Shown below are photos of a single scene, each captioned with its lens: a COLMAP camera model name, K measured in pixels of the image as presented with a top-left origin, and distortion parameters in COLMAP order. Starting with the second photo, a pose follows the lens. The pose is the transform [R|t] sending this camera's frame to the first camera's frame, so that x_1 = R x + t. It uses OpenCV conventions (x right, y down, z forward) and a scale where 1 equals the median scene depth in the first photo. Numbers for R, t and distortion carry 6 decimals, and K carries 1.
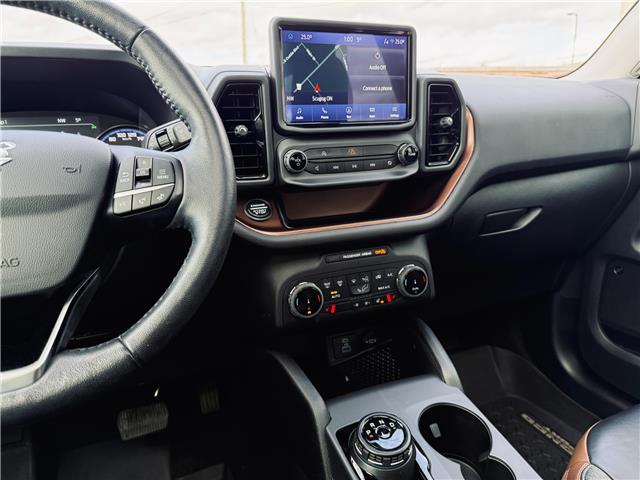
lens RADIAL K [[446.9, 0, 318.0], [0, 446.9, 243.6], [0, 0, 1]] dist [0.075185, -0.105718]
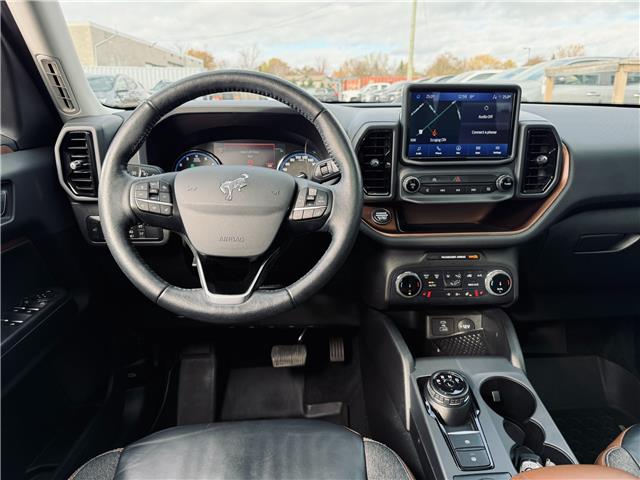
lens RADIAL K [[446.9, 0, 318.0], [0, 446.9, 243.6], [0, 0, 1]] dist [0.075185, -0.105718]
pose [[0.942325, 0.118669, -0.312957, 0.126624], [-0.107268, 0.992792, 0.053466, -0.043163], [0.317046, -0.016813, 0.948261, -0.395252]]
